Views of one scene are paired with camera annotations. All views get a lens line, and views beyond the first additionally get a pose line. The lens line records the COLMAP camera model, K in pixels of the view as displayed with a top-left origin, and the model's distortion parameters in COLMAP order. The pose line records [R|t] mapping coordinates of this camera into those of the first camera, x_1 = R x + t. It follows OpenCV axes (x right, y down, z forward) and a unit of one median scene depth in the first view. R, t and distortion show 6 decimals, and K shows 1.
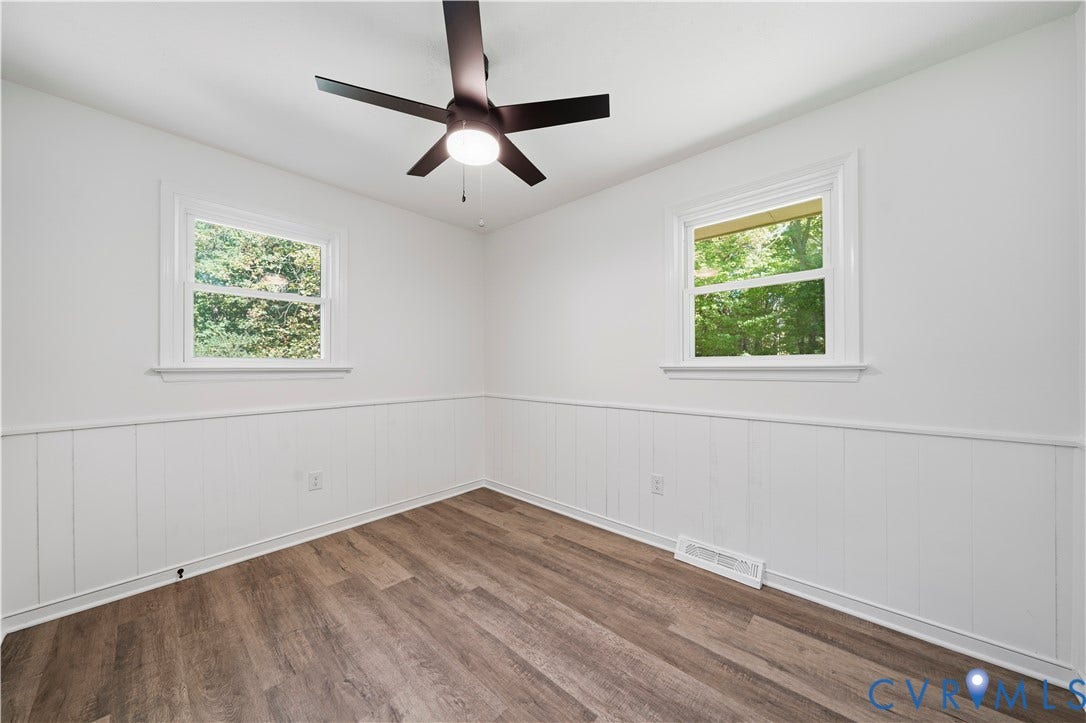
lens RADIAL K [[398.9, 0, 547.5], [0, 398.9, 364.9], [0, 0, 1]] dist [-0.000267, -0.000084]
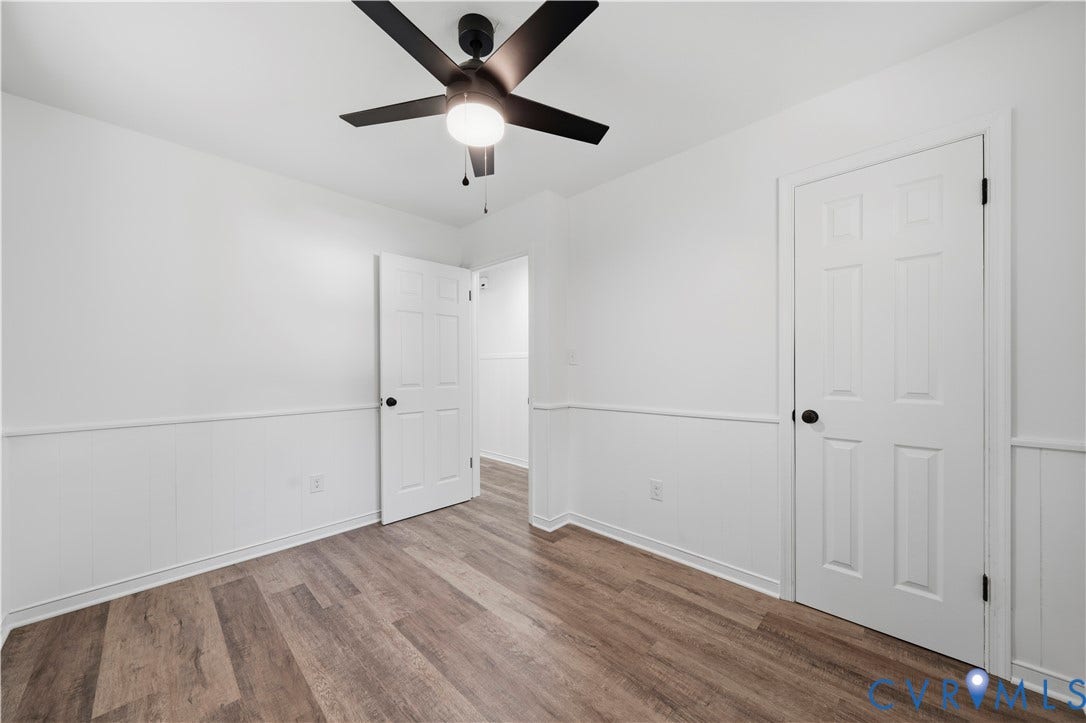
lens RADIAL K [[398.9, 0, 547.5], [0, 398.9, 364.9], [0, 0, 1]] dist [-0.000267, -0.000084]
pose [[-0.999665, 0.010500, 0.023635, -0.391575], [0.010466, 0.999944, -0.001562, -0.002867], [-0.023651, -0.001314, -0.999719, 2.042787]]
